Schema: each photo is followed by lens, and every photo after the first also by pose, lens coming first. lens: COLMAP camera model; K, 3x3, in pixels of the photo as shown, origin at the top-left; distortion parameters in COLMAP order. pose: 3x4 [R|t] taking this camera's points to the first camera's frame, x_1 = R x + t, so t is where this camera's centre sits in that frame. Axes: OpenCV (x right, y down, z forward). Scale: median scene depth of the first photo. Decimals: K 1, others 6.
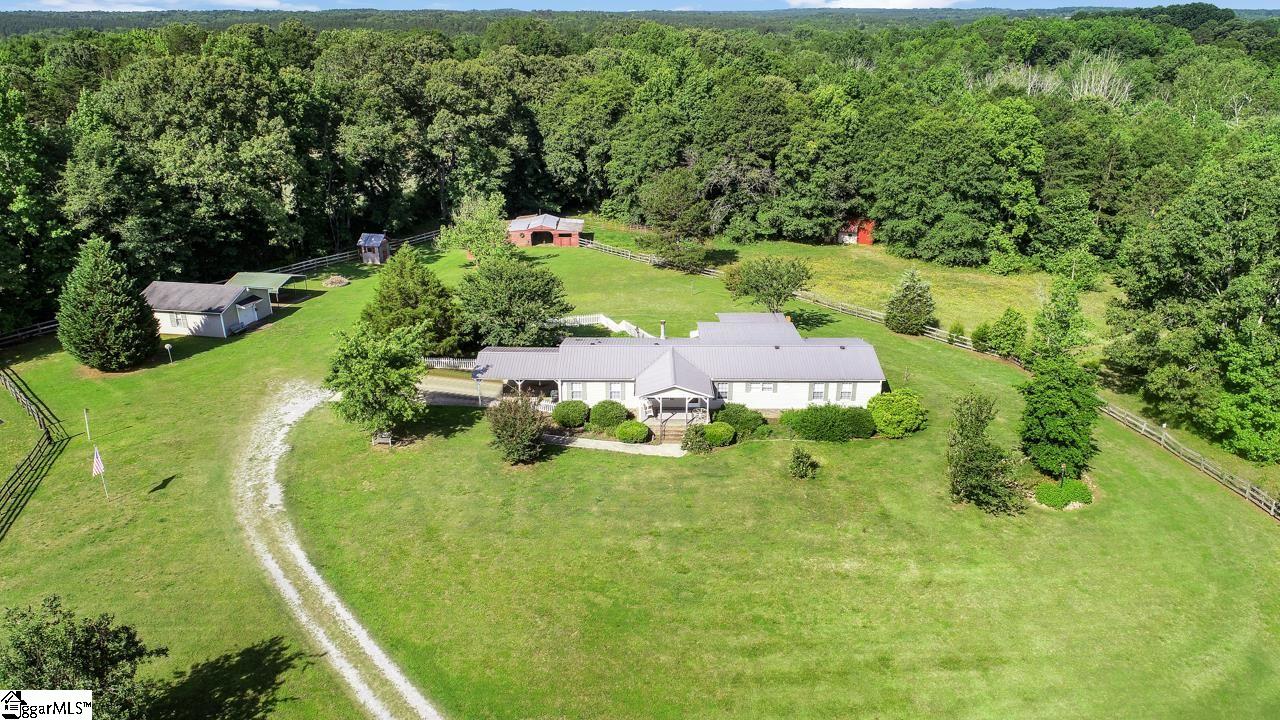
lens RADIAL K [[861.6, 0, 652.6], [0, 861.6, 364.6], [0, 0, 1]] dist [0.007971, -0.007690]
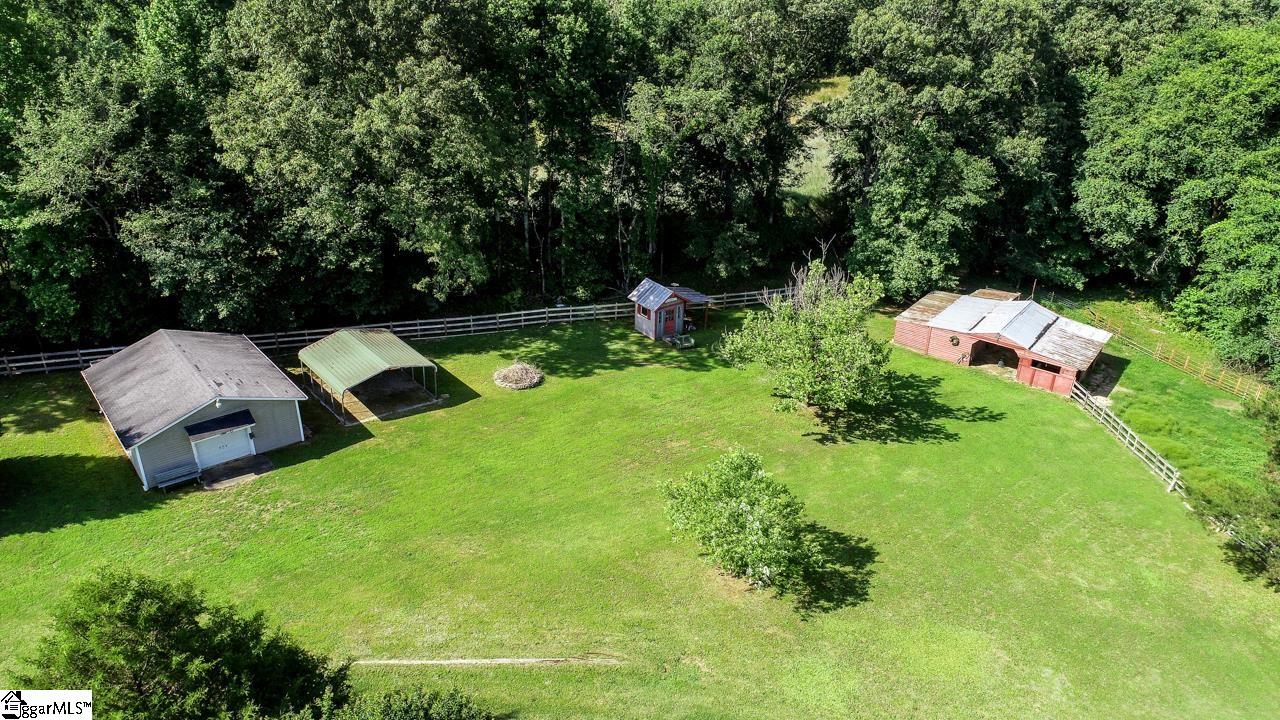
lens RADIAL K [[861.6, 0, 642.2], [0, 861.6, 361.8], [0, 0, 1]] dist [0.007971, -0.007690]
pose [[0.768512, 0.296651, -0.566910, -0.006014], [-0.259896, 0.954370, 0.147080, -0.171099], [0.584674, 0.034305, 0.810543, 0.515619]]
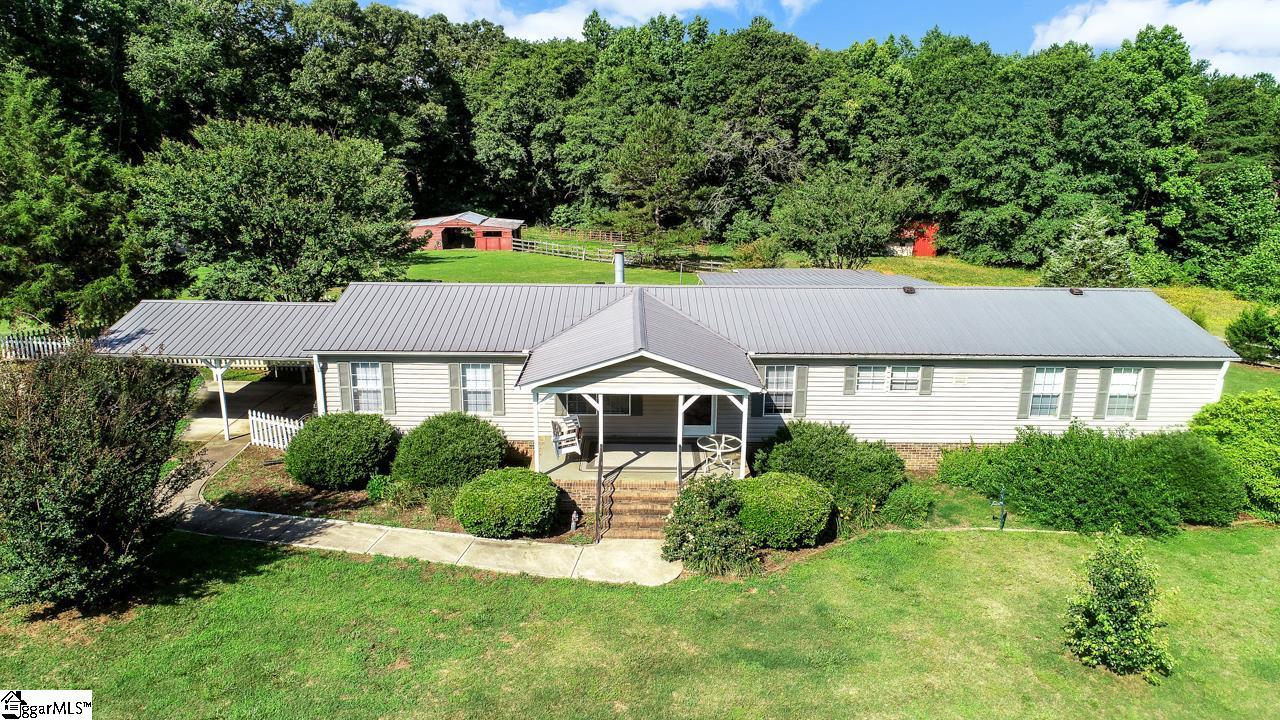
lens RADIAL K [[861.6, 0, 647.7], [0, 861.6, 362.7], [0, 0, 1]] dist [0.007971, -0.007690]
pose [[0.999847, 0.005696, 0.016569, 0.011204], [-0.003680, 0.992852, -0.119292, 0.033081], [-0.017130, 0.119213, 0.992721, 0.345833]]
